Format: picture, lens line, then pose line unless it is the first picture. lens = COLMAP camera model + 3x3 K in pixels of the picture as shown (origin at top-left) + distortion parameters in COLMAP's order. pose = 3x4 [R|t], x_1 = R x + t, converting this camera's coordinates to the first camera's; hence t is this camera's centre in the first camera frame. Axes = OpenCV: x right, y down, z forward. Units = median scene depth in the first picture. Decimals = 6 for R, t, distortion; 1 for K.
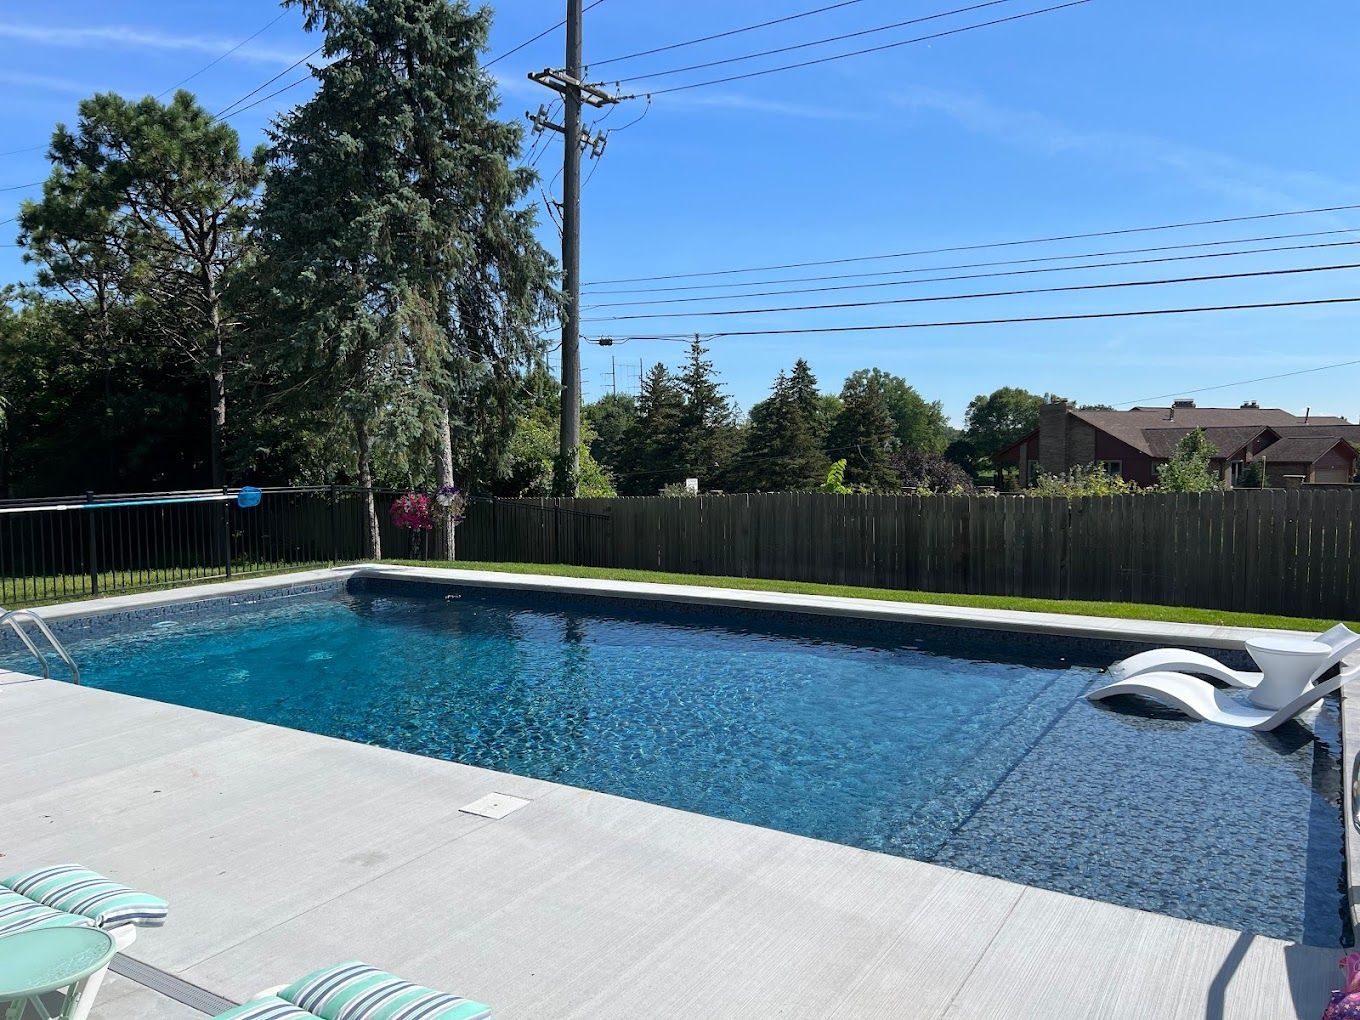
lens RADIAL K [[1040.1, 0, 680.0], [0, 1040.1, 511.3], [0, 0, 1]] dist [0.023951, -0.005461]
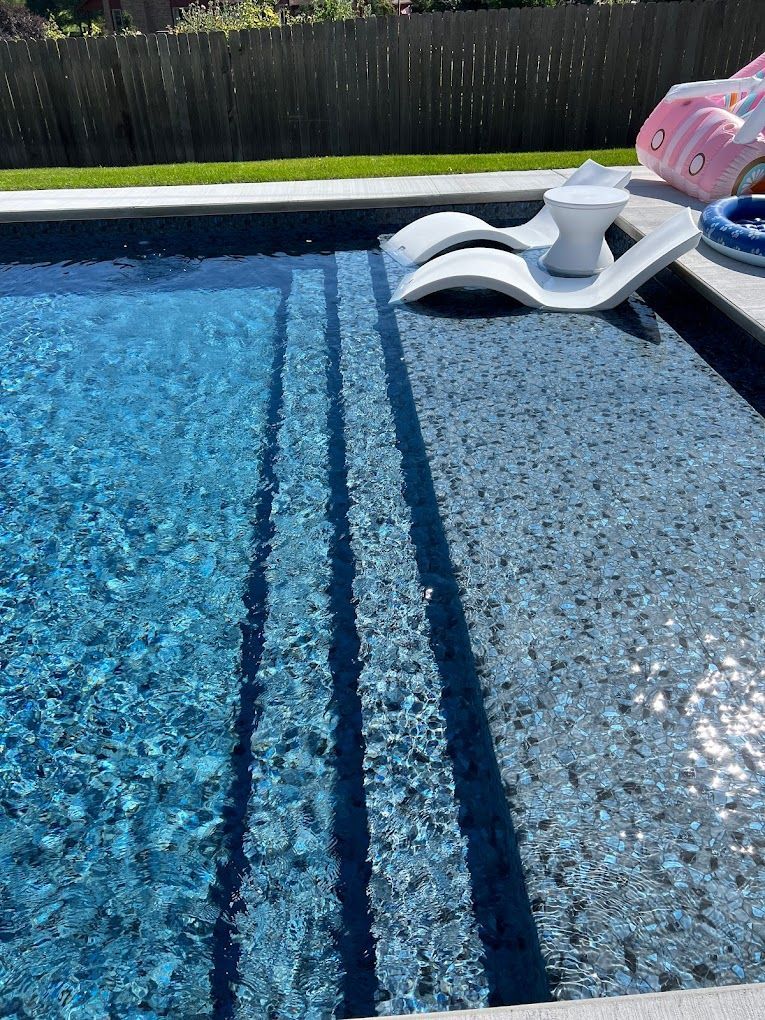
lens RADIAL K [[780.1, 0, 380.8], [0, 780.1, 514.6], [0, 0, 1]] dist [0.023951, -0.005461]
pose [[0.812857, -0.337404, 0.474787, 0.014941], [0.056212, 0.856772, 0.512622, 0.003037], [-0.579745, -0.390000, 0.715400, 0.265385]]
